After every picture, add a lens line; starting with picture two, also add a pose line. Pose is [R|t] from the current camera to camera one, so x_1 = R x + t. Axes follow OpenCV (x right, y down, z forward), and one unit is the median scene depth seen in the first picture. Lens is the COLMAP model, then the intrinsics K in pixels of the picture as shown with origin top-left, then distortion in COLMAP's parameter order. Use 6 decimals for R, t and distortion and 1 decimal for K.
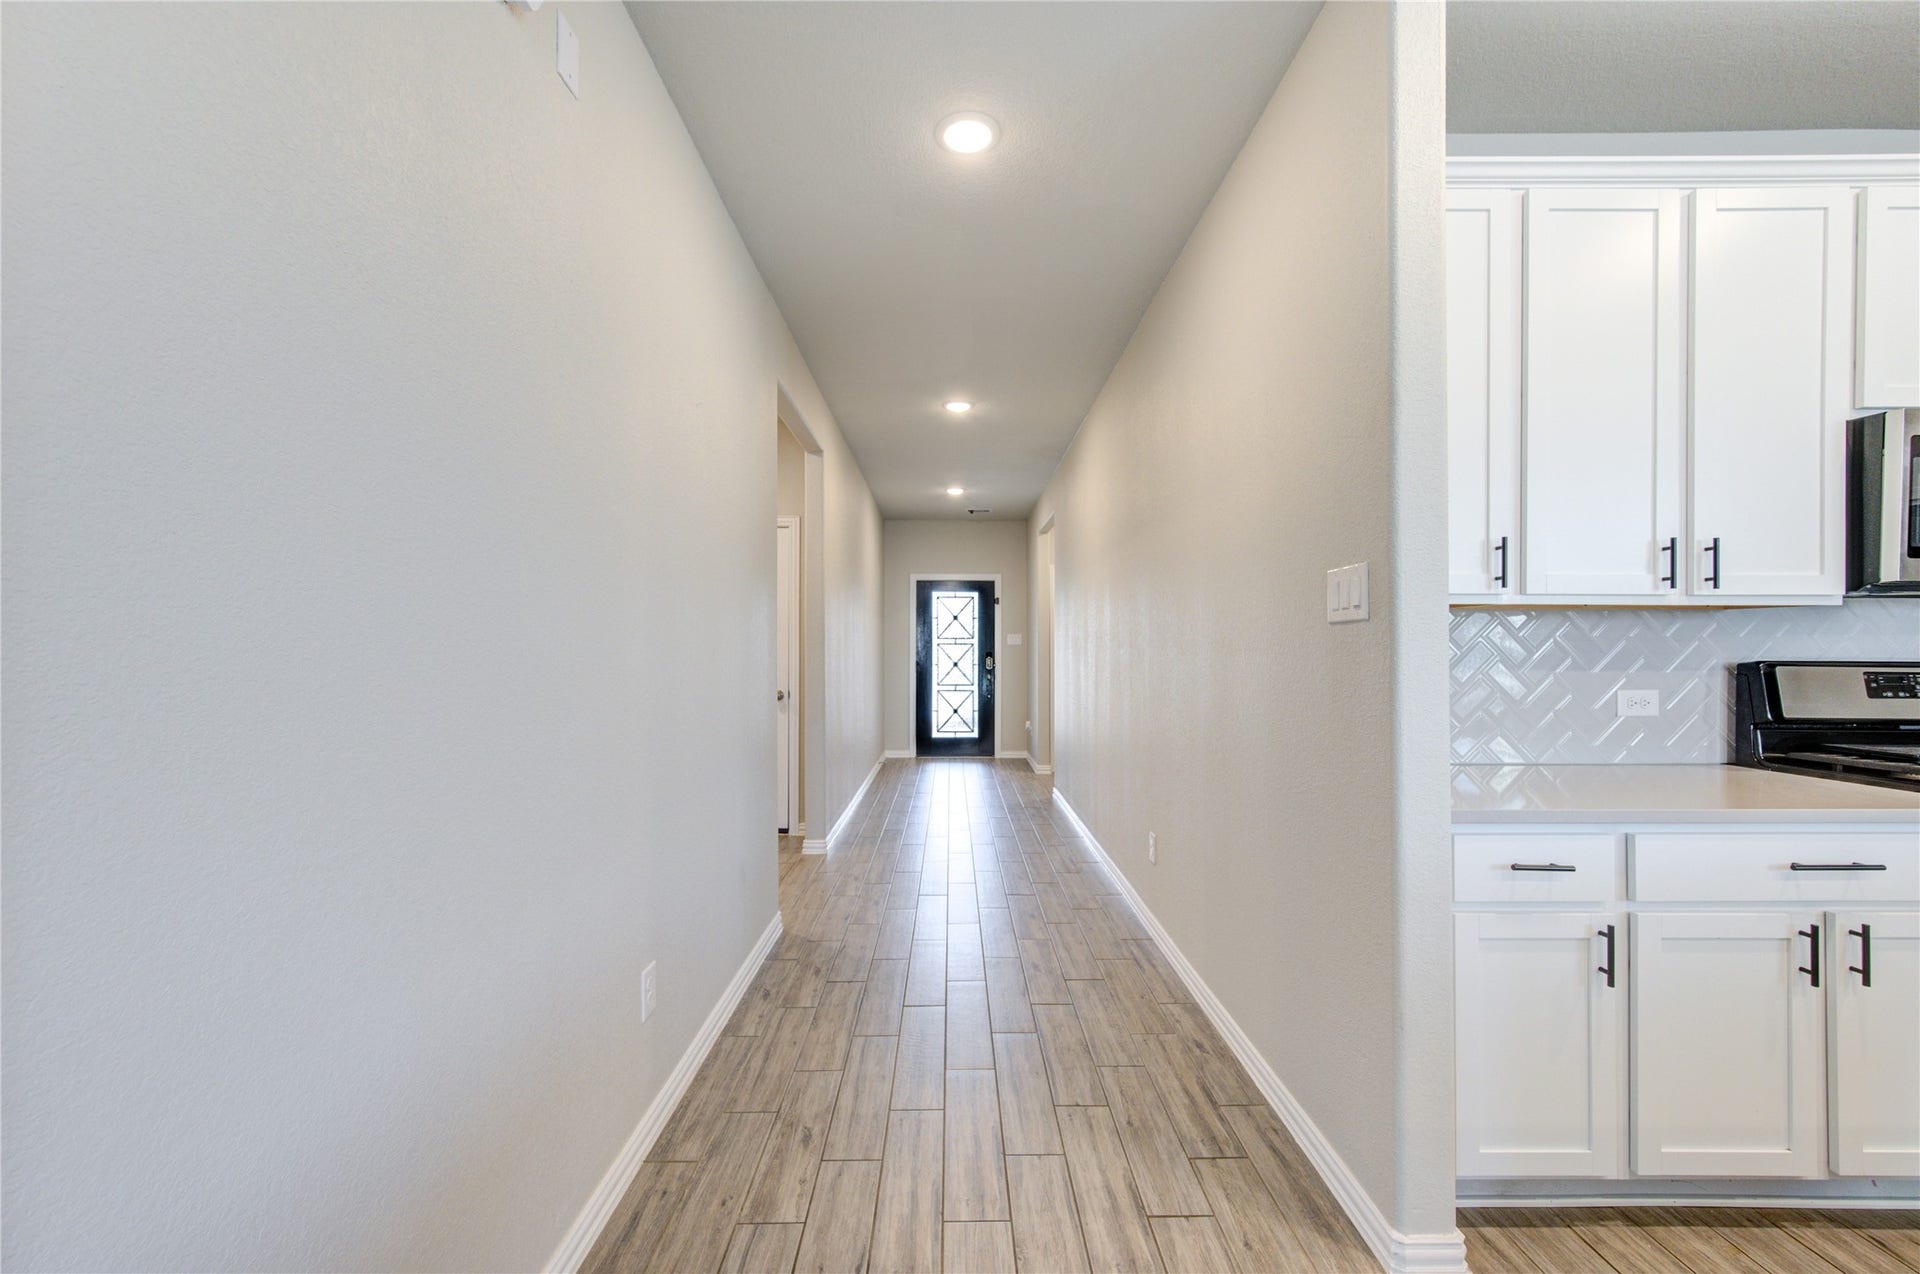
lens RADIAL K [[739.0, 0, 989.4], [0, 739.0, 645.1], [0, 0, 1]] dist [0.000008, -0.000160]
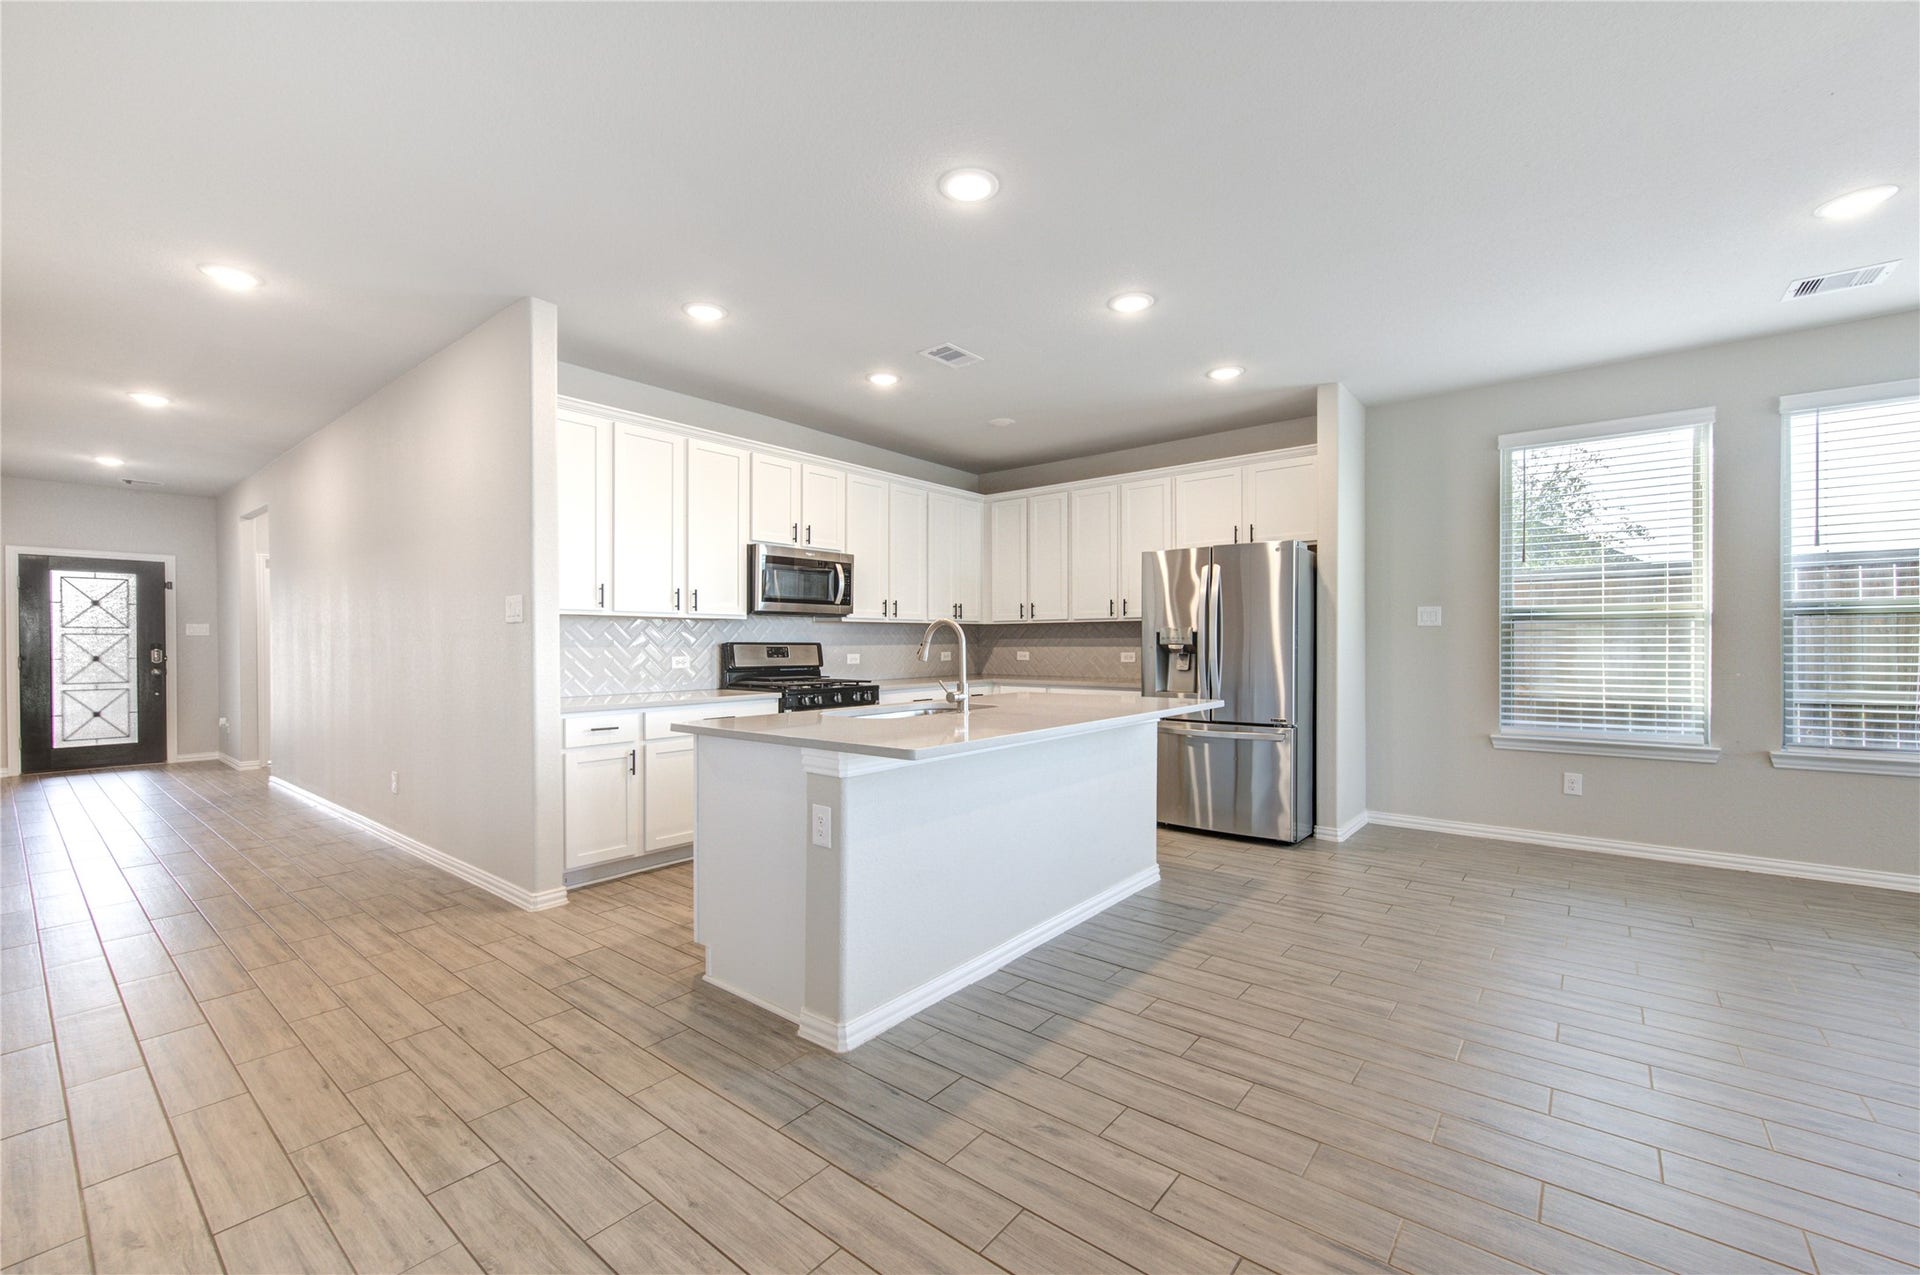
lens RADIAL K [[739.0, 0, 989.4], [0, 739.0, 645.6], [0, 0, 1]] dist [0.000008, -0.000160]
pose [[0.619987, -0.006370, 0.784586, -0.240942], [-0.000753, 0.999962, 0.008713, 0.010390], [-0.784612, -0.005993, 0.619958, -1.014624]]
